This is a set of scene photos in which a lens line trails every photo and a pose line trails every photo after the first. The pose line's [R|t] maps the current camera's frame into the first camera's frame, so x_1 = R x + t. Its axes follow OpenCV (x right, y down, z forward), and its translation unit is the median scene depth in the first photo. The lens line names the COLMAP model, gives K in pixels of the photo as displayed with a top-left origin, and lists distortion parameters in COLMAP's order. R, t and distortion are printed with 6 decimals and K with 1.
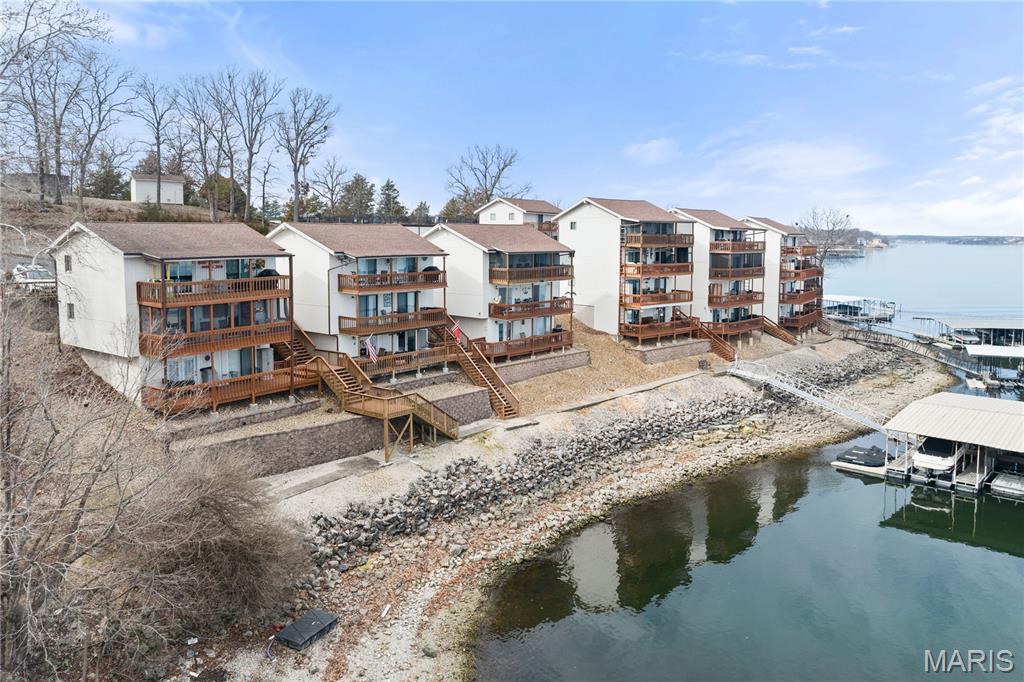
lens RADIAL K [[725.2, 0, 515.5], [0, 725.2, 296.2], [0, 0, 1]] dist [-0.001702, -0.081404]
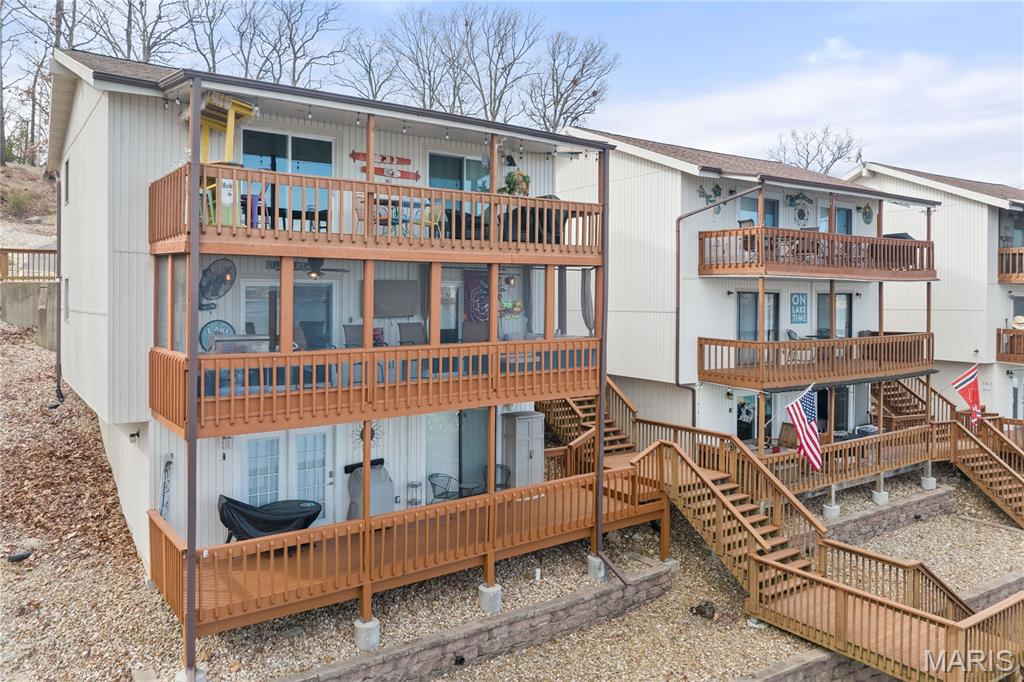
lens RADIAL K [[725.2, 0, 515.5], [0, 725.2, 296.2], [0, 0, 1]] dist [-0.001702, -0.081404]
pose [[0.952577, 0.002248, -0.304288, -0.191173], [-0.028413, 0.996261, -0.081589, 0.034907], [0.302967, 0.086366, 0.949080, 0.517780]]
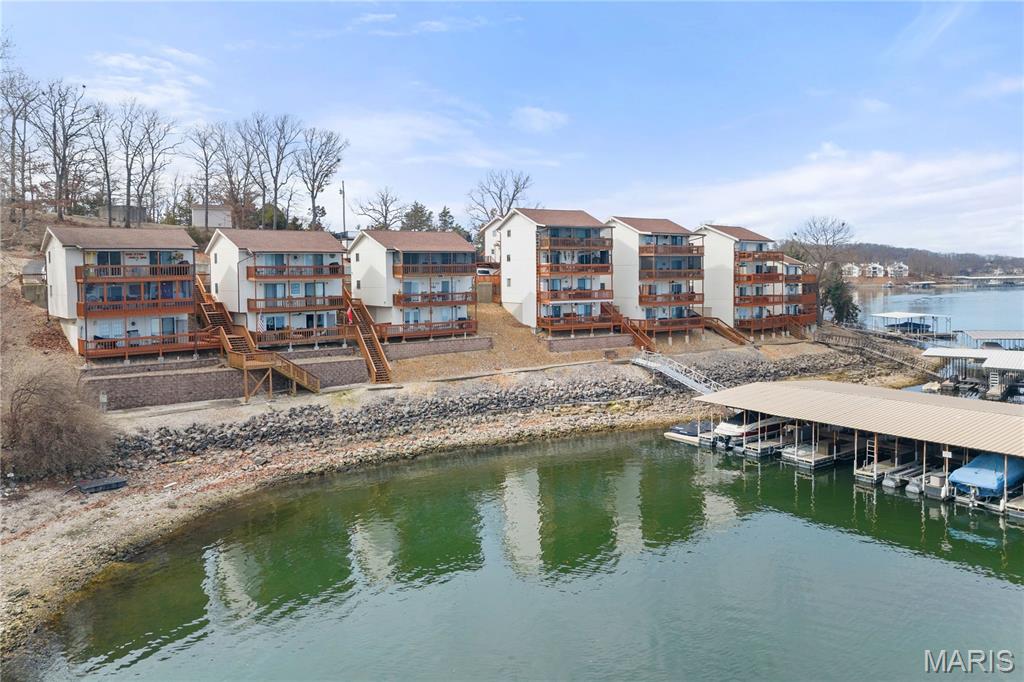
lens RADIAL K [[725.2, 0, 515.5], [0, 725.2, 296.2], [0, 0, 1]] dist [-0.001702, -0.081404]
pose [[0.975593, -0.006962, -0.219475, 0.444532], [-0.003600, 0.998856, -0.047688, 0.072856], [0.219556, 0.047314, 0.974452, -0.137758]]
